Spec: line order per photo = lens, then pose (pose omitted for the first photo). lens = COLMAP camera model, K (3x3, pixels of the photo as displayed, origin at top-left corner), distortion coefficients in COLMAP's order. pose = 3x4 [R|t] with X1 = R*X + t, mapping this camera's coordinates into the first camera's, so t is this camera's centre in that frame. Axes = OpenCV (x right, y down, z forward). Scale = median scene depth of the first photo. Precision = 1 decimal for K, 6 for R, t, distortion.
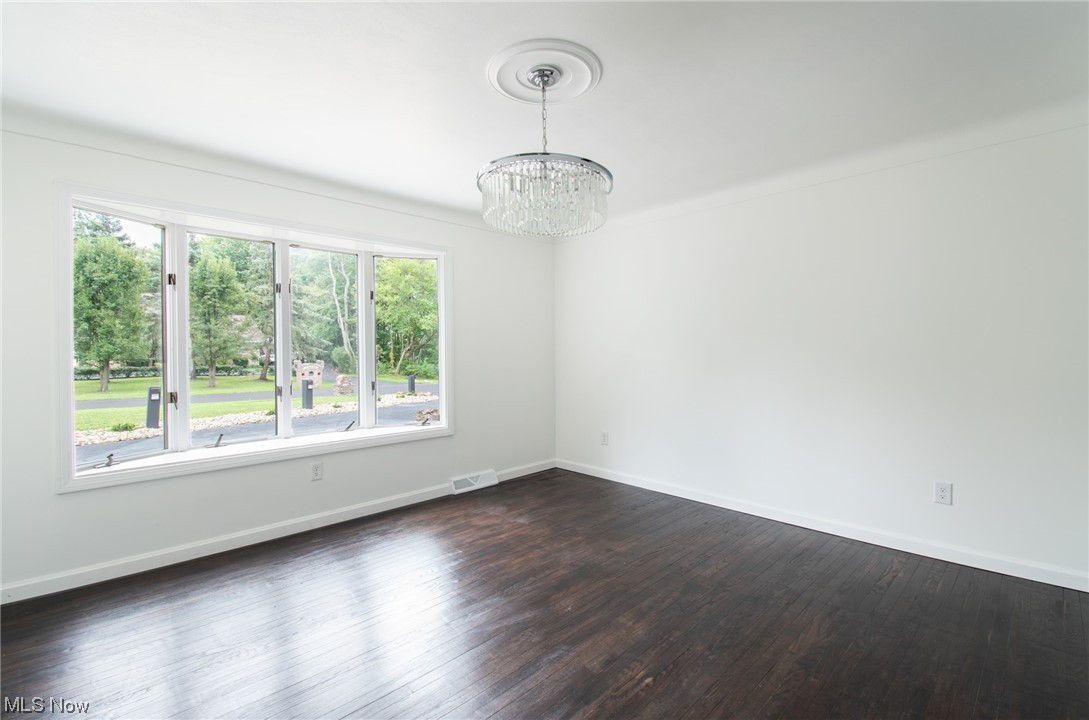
lens RADIAL K [[492.5, 0, 543.7], [0, 492.5, 360.6], [0, 0, 1]] dist [0.001478, -0.000372]
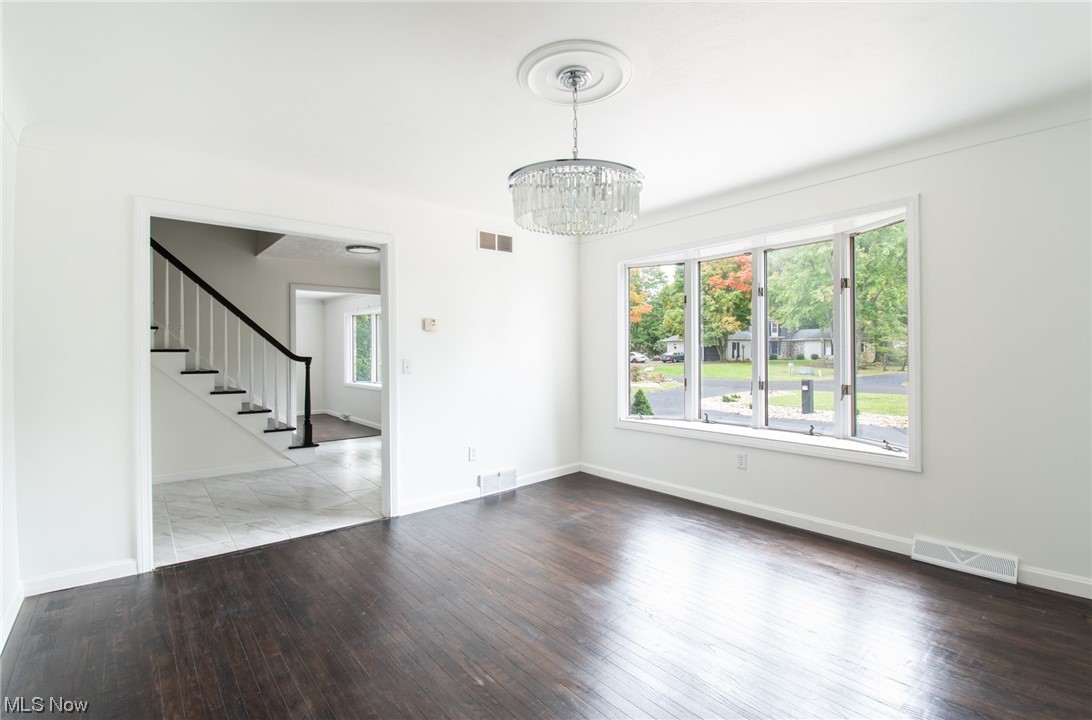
lens RADIAL K [[493.9, 0, 544.6], [0, 493.9, 356.3], [0, 0, 1]] dist [0.001478, -0.000372]
pose [[-0.121151, 0.006019, -0.992616, 0.680102], [-0.002331, 0.999977, 0.006348, -0.010679], [0.992631, 0.003083, -0.121135, 0.715748]]
